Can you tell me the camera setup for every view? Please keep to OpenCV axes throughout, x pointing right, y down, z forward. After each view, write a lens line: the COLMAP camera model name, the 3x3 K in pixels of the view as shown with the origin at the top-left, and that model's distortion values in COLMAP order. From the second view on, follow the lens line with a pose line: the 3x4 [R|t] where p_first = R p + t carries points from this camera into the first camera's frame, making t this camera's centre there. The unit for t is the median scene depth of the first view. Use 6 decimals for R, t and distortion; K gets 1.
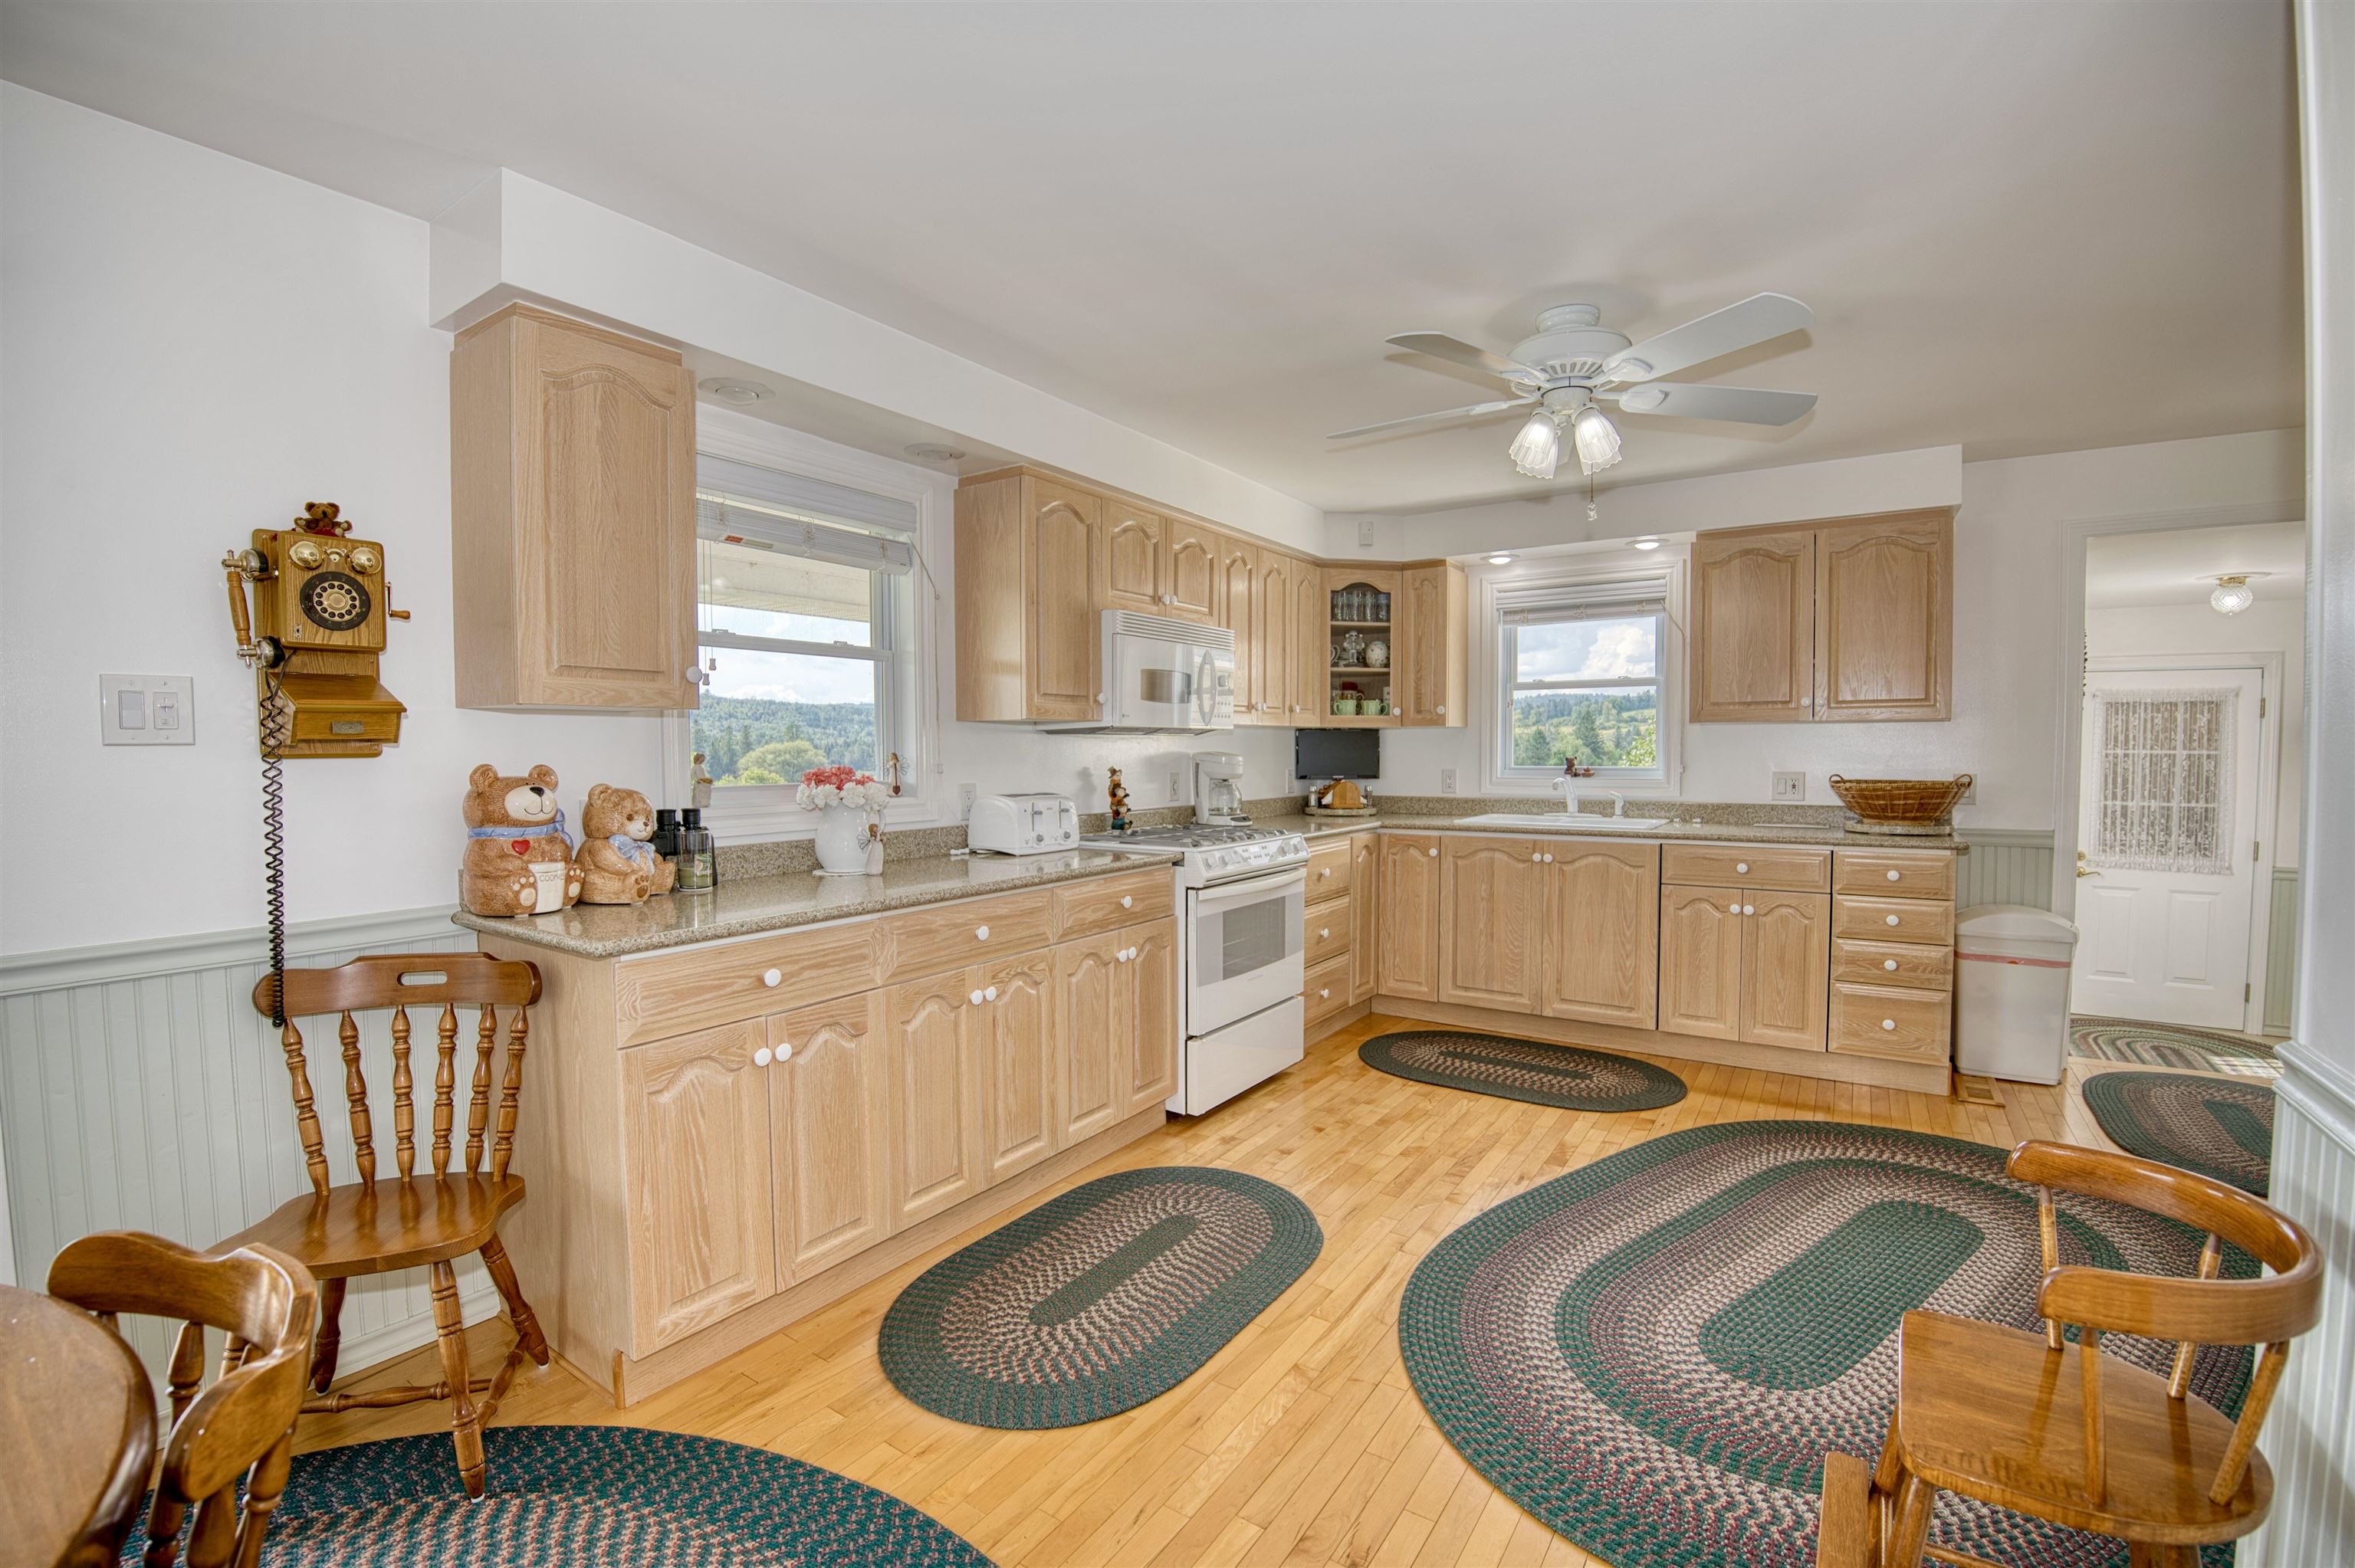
lens RADIAL K [[1029.9, 0, 1190.4], [0, 1029.9, 792.9], [0, 0, 1]] dist [-0.033969, -0.000668]
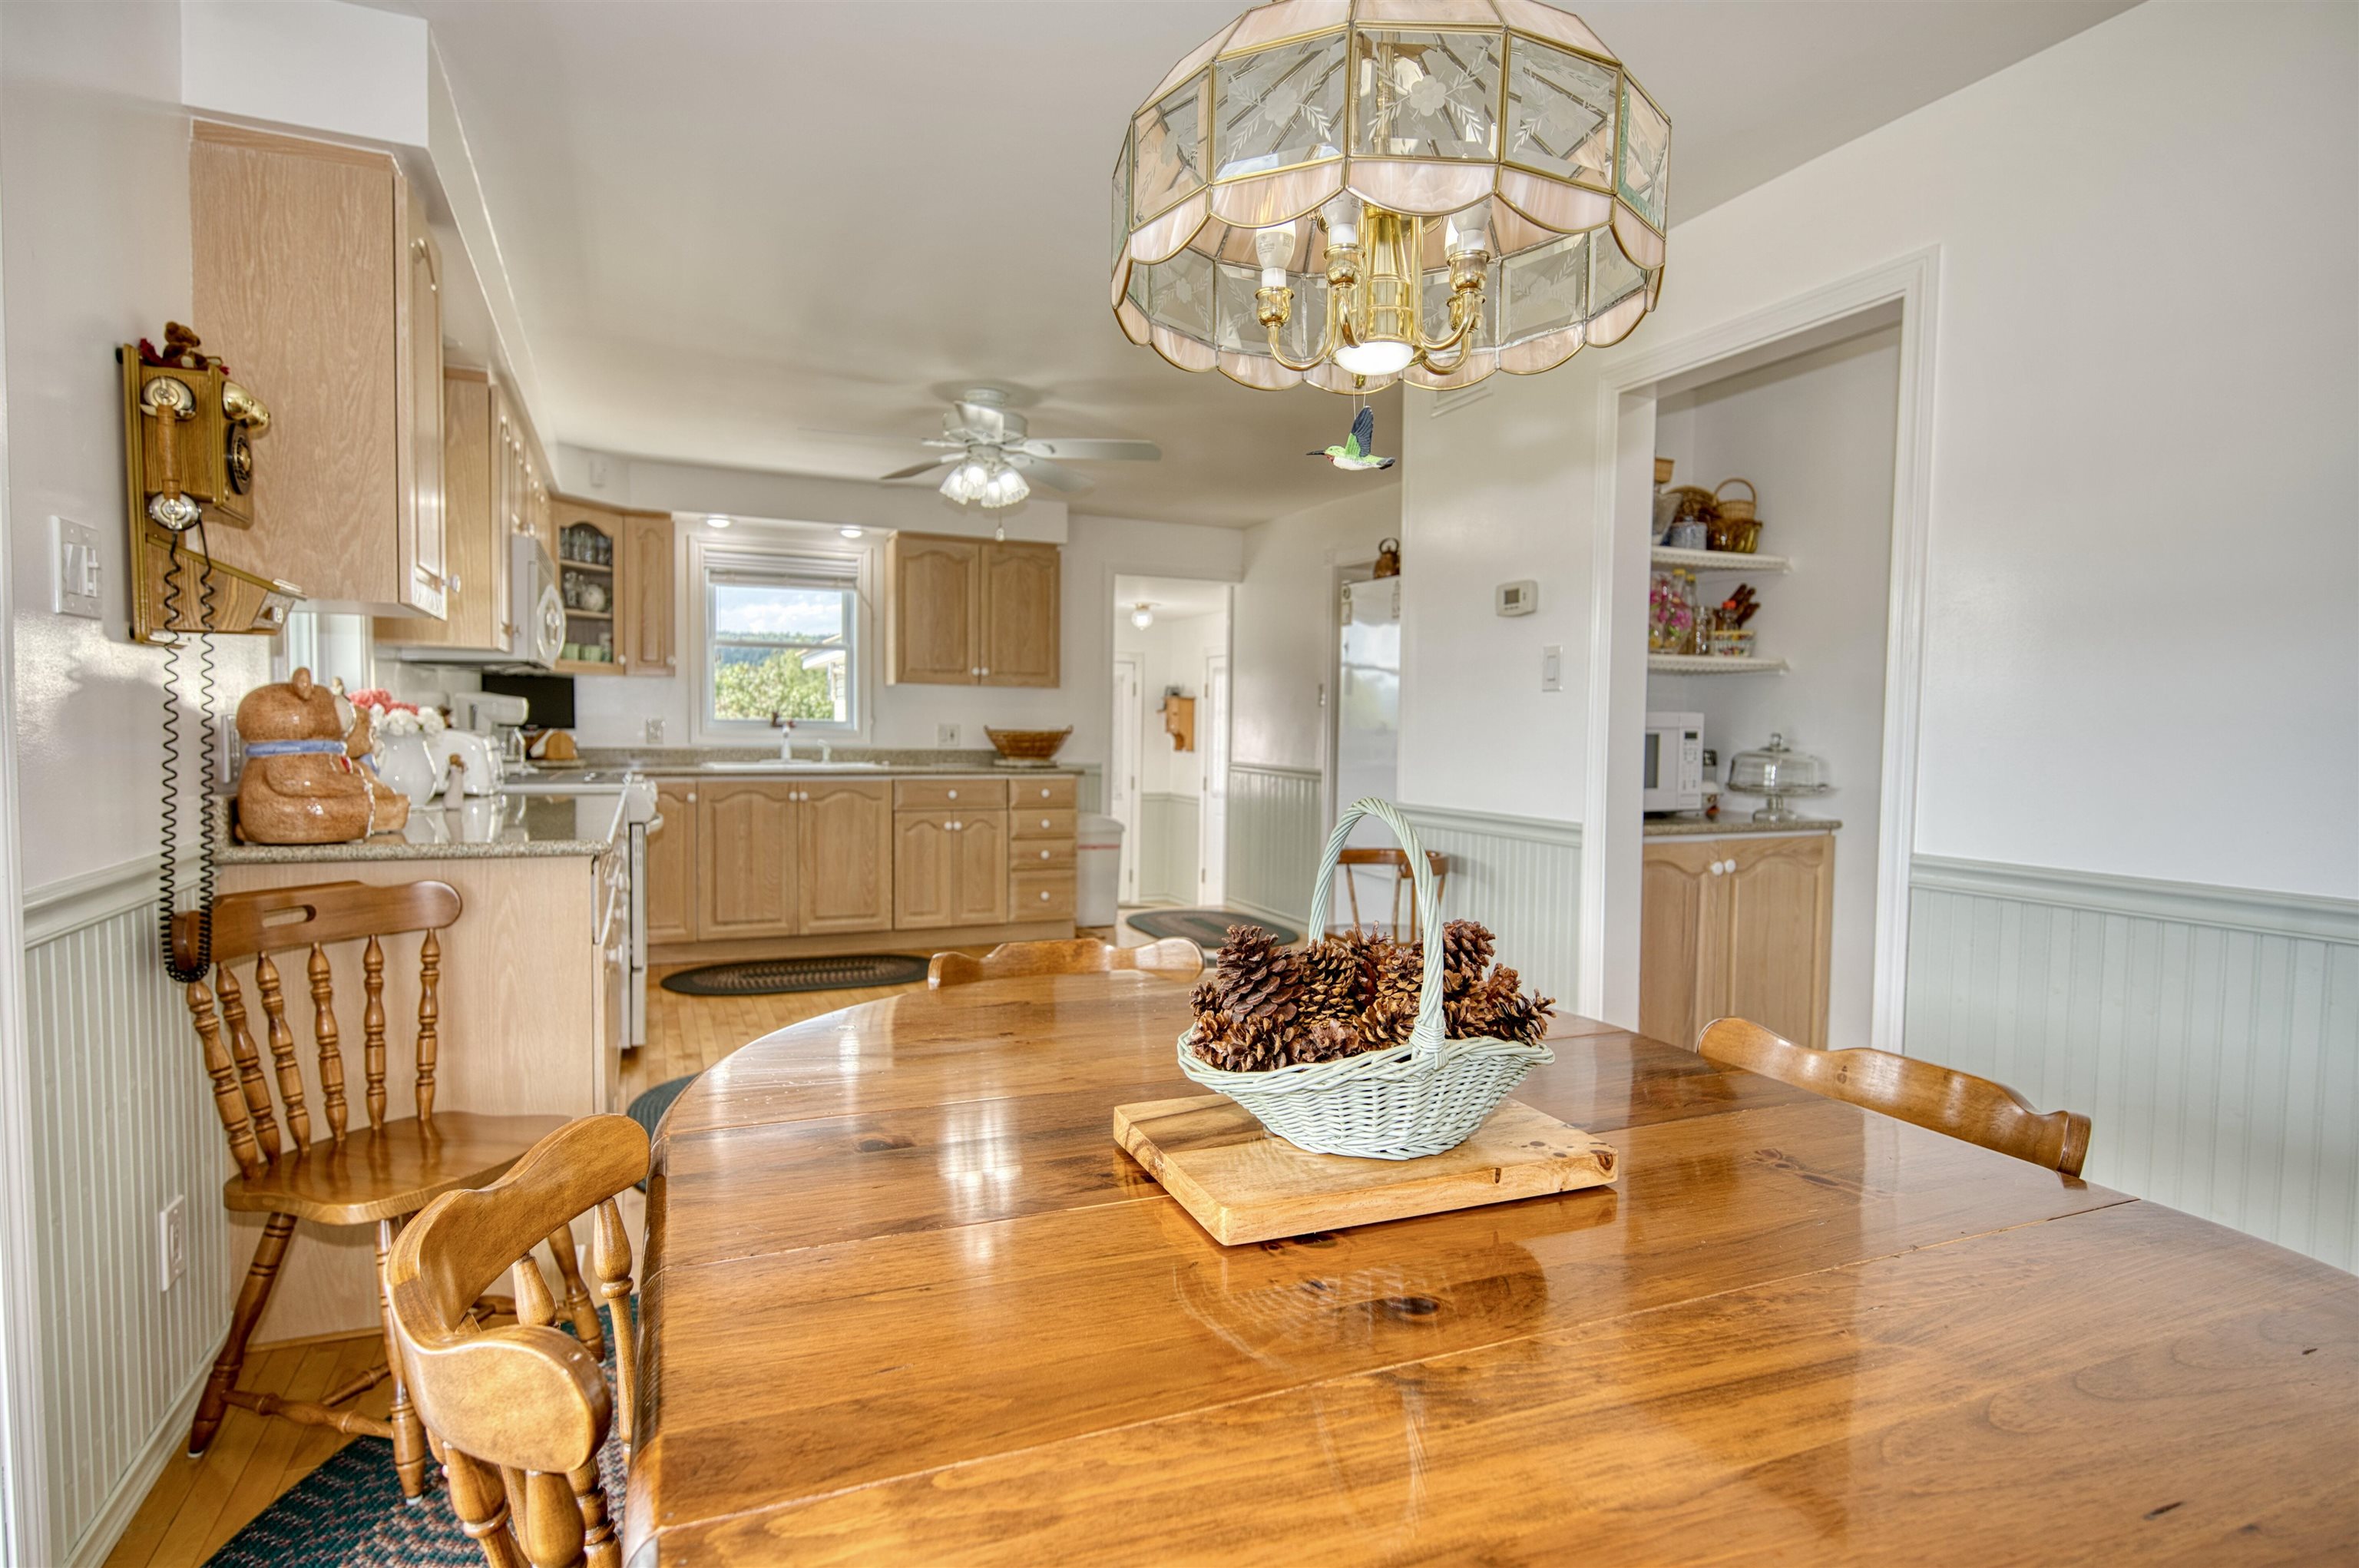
lens RADIAL K [[1216.2, 0, 1191.0], [0, 1216.2, 798.0], [0, 0, 1]] dist [0.002156, -0.000172]
pose [[0.523583, -0.036807, 0.851179, -0.580457], [0.020392, 0.999322, 0.030669, 0.032244], [-0.851730, 0.001299, 0.523979, -0.084148]]
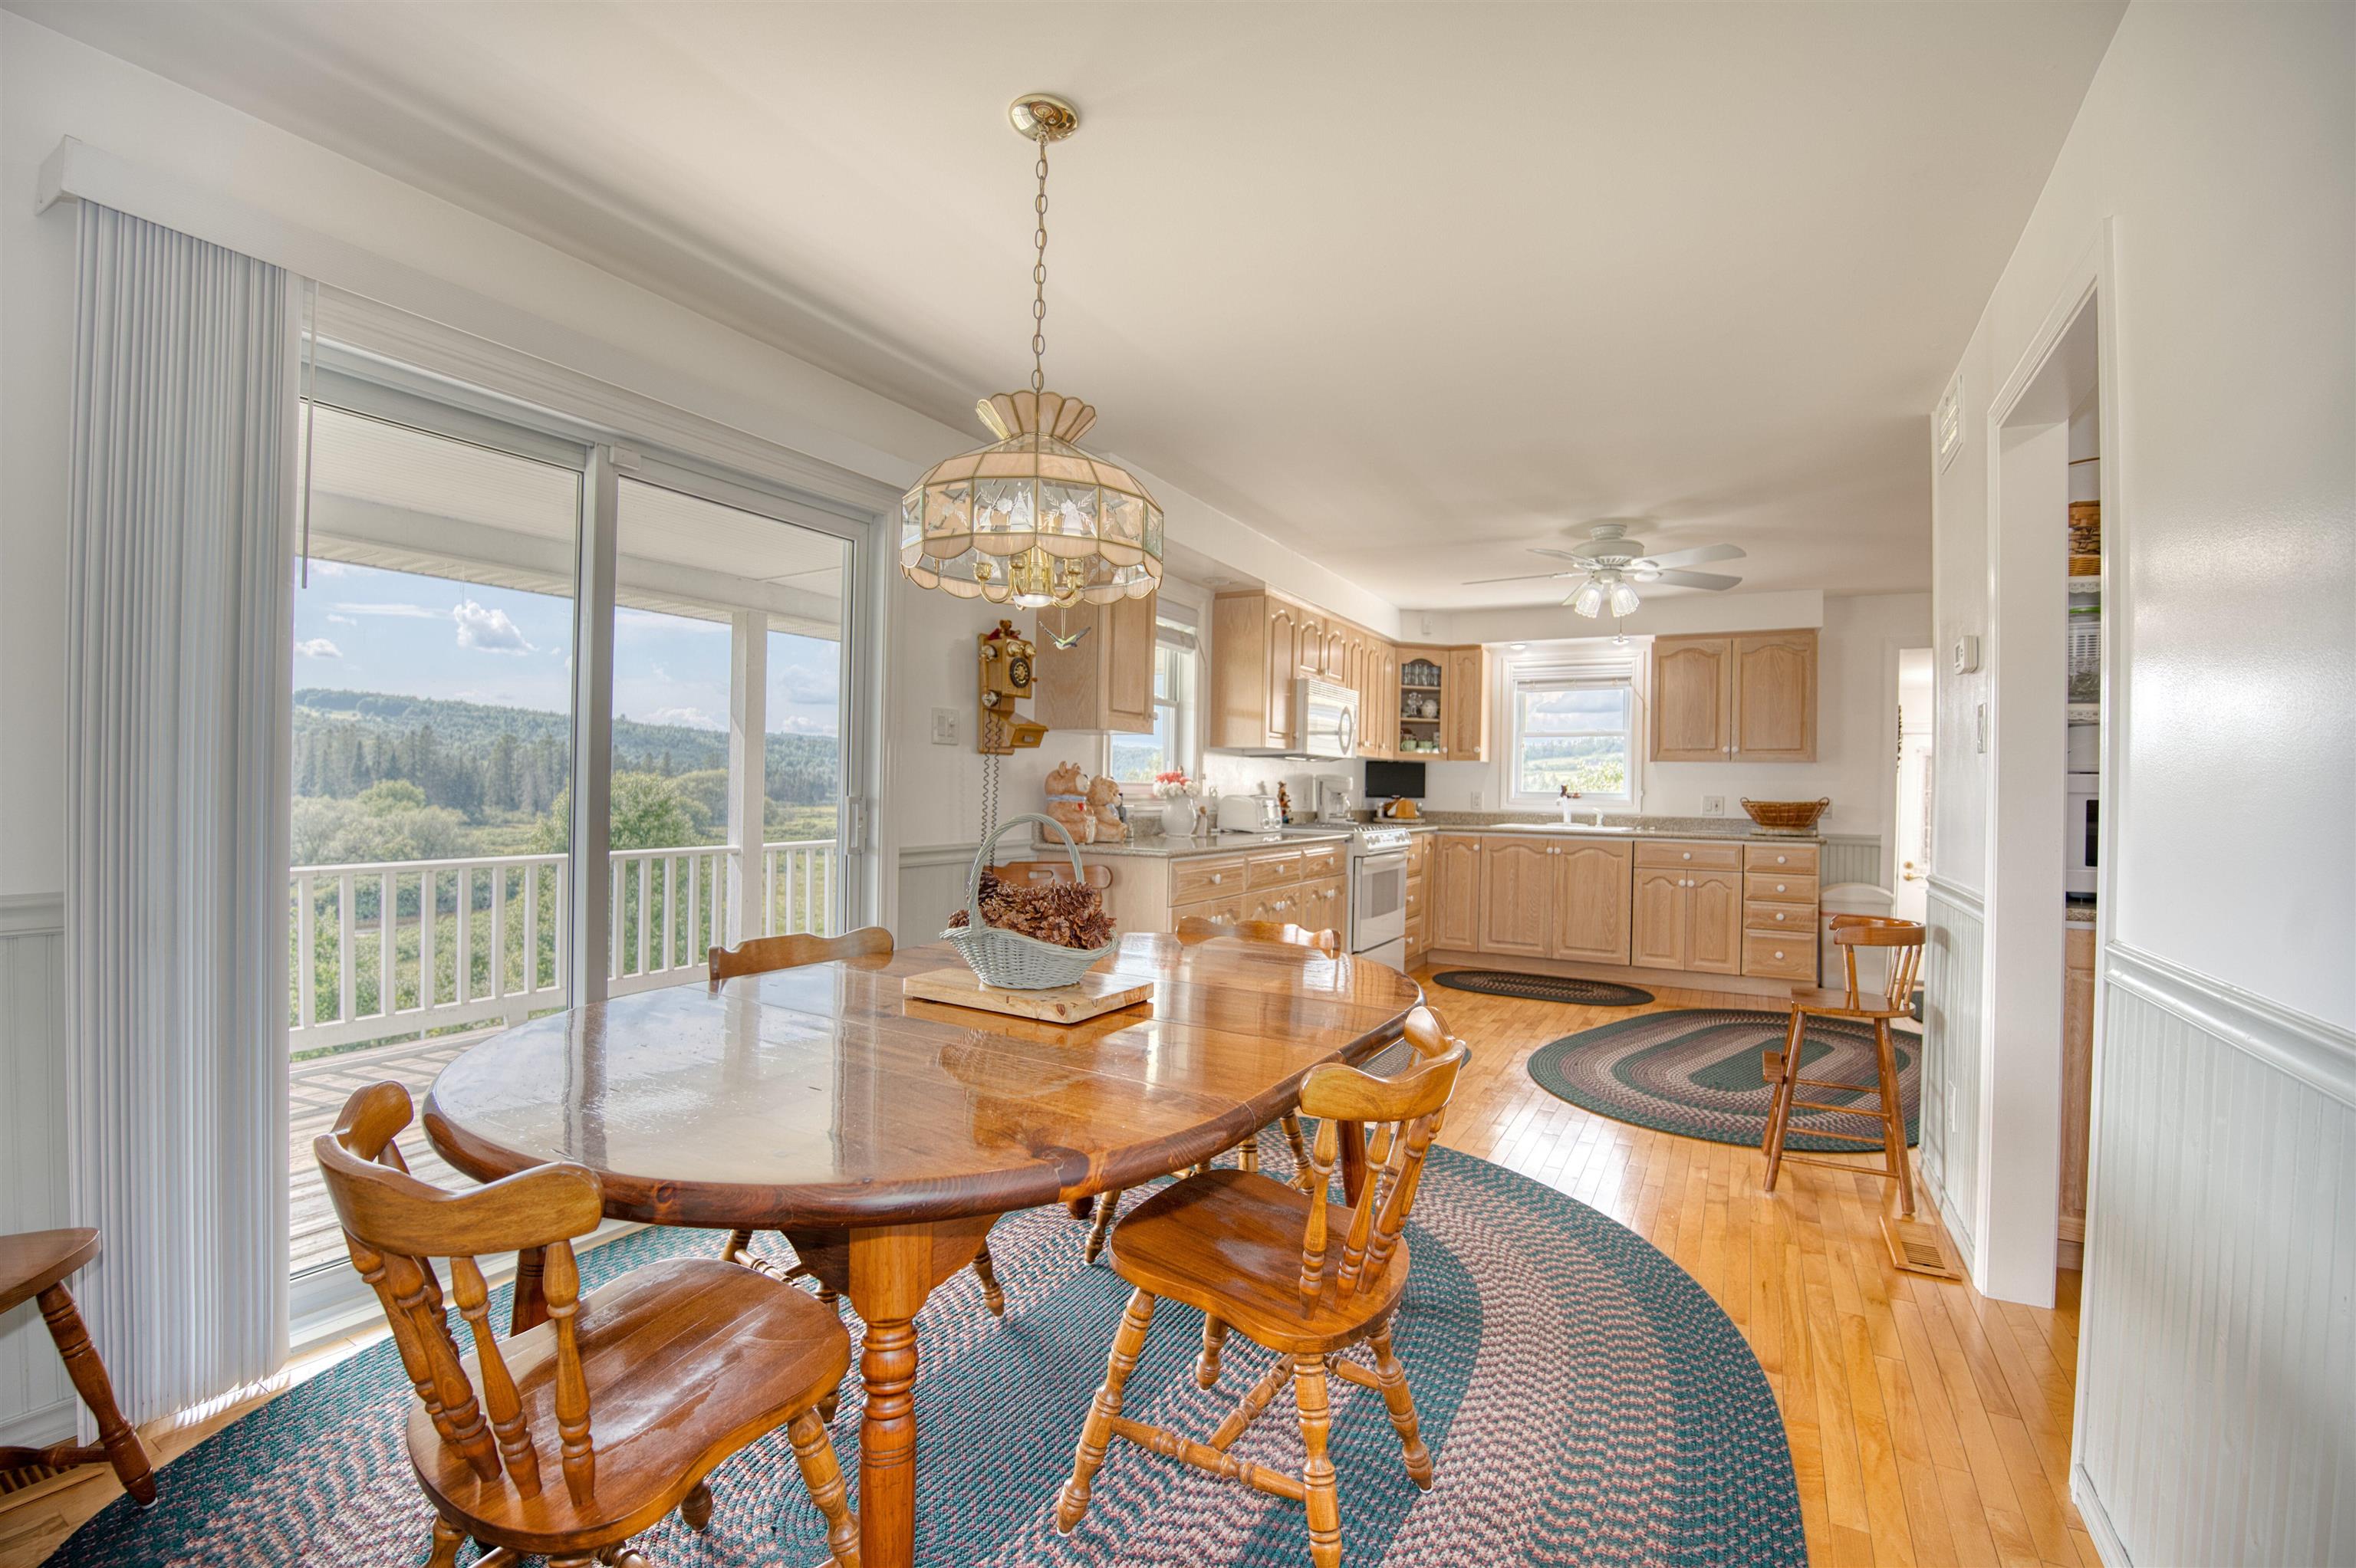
lens RADIAL K [[1030.3, 0, 1176.9], [0, 1030.3, 788.0], [0, 0, 1]] dist [-0.033969, -0.000668]
pose [[0.996993, 0.023267, 0.073923, -0.308097], [-0.020057, 0.998836, -0.043875, 0.048819], [-0.074857, 0.042261, 0.996298, -0.434301]]
